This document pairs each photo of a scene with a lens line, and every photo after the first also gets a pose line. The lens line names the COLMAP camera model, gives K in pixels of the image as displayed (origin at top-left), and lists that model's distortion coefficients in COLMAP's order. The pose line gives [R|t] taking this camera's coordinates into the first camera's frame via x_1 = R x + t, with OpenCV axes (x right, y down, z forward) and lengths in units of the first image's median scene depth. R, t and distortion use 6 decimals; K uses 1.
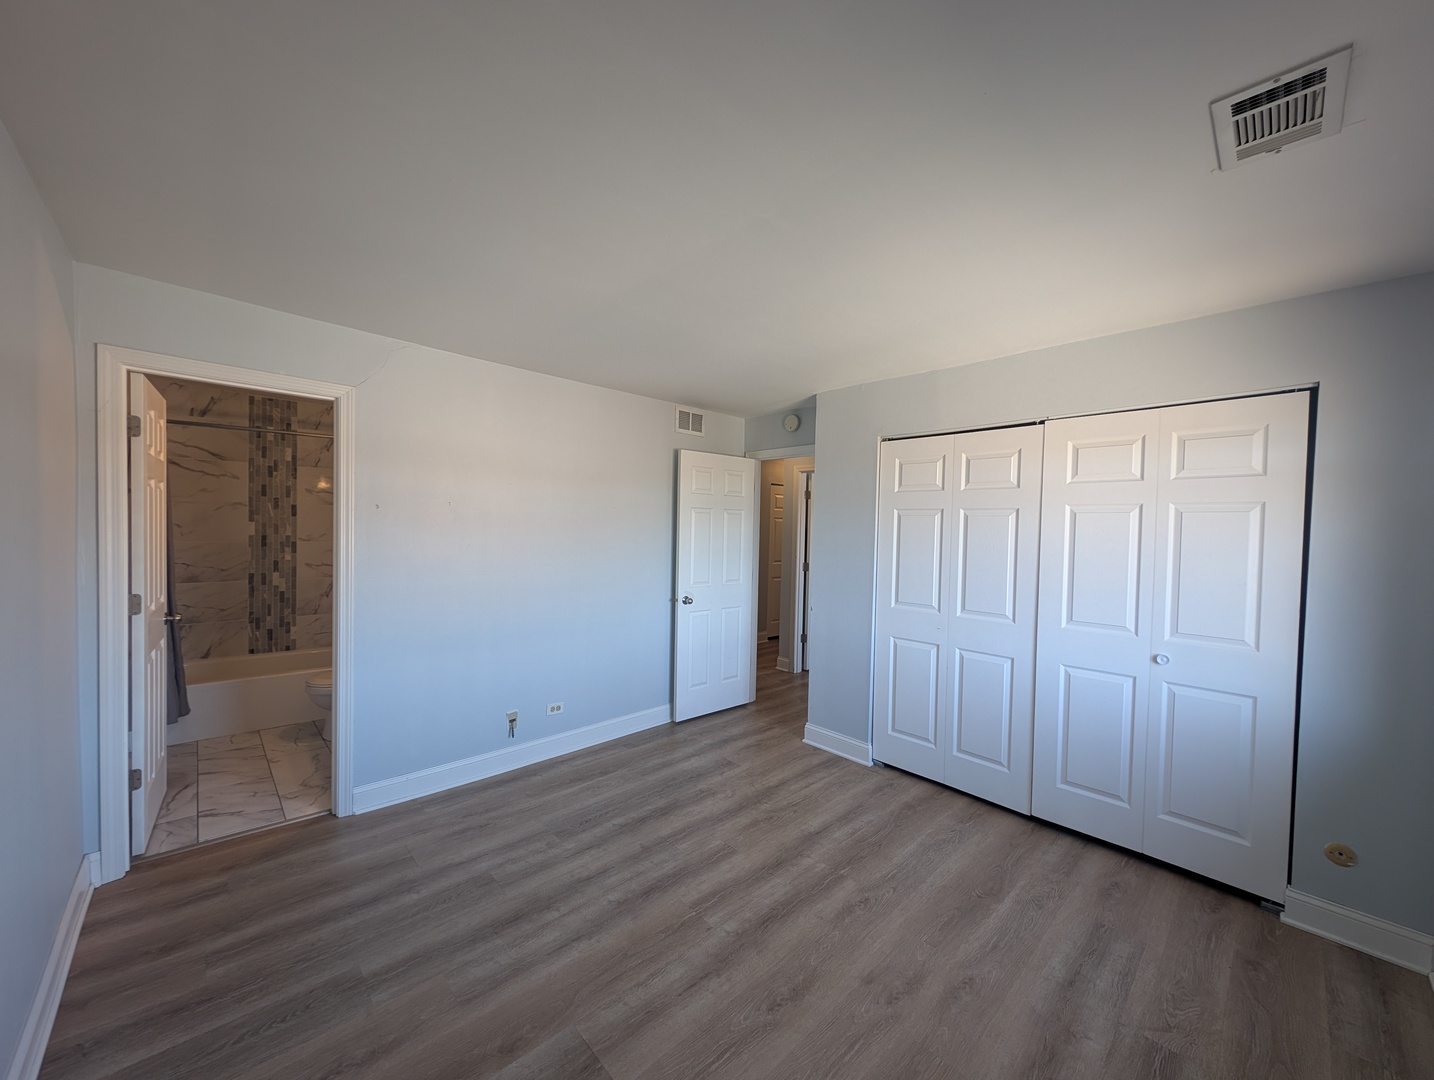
lens RADIAL K [[546.5, 0, 711.4], [0, 546.5, 541.0], [0, 0, 1]] dist [-0.003218, -0.001224]
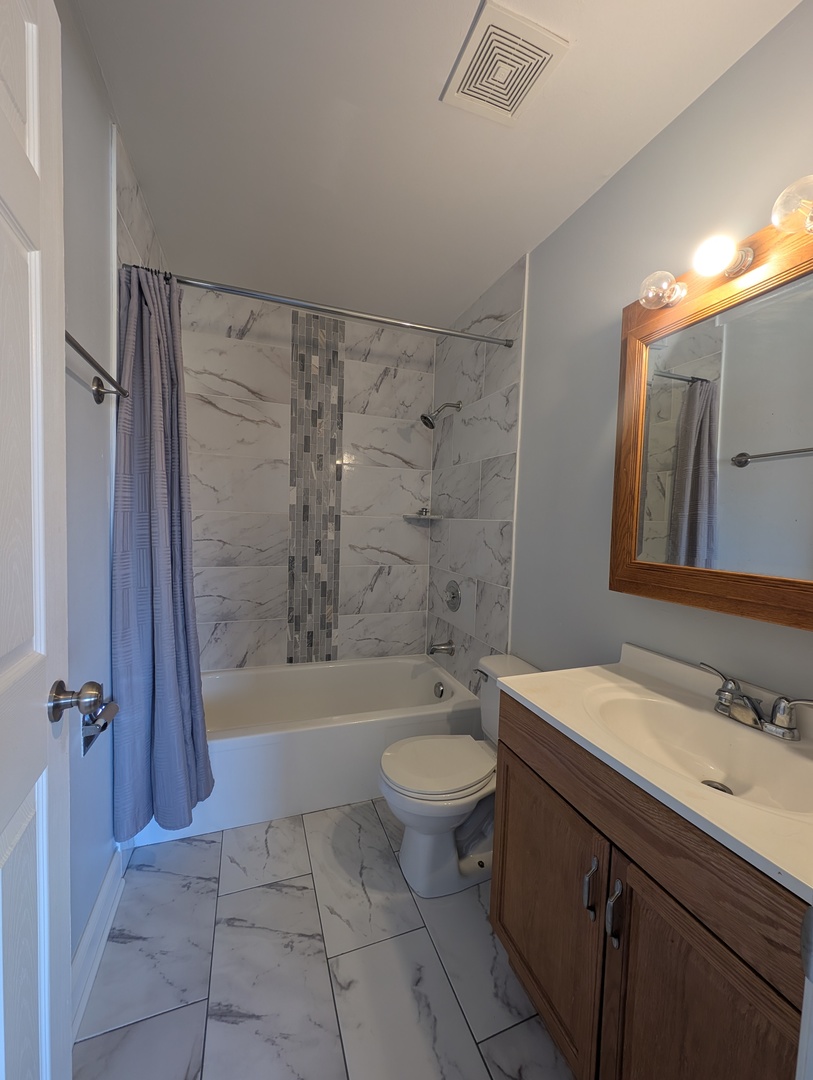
lens RADIAL K [[411.6, 0, 404.0], [0, 411.6, 542.8], [0, 0, 1]] dist [-0.003218, -0.001224]
pose [[0.918238, 0.022336, -0.395397, -0.473713], [-0.017365, 0.999719, 0.016147, 0.028806], [0.395647, -0.007961, 0.918368, 0.536293]]
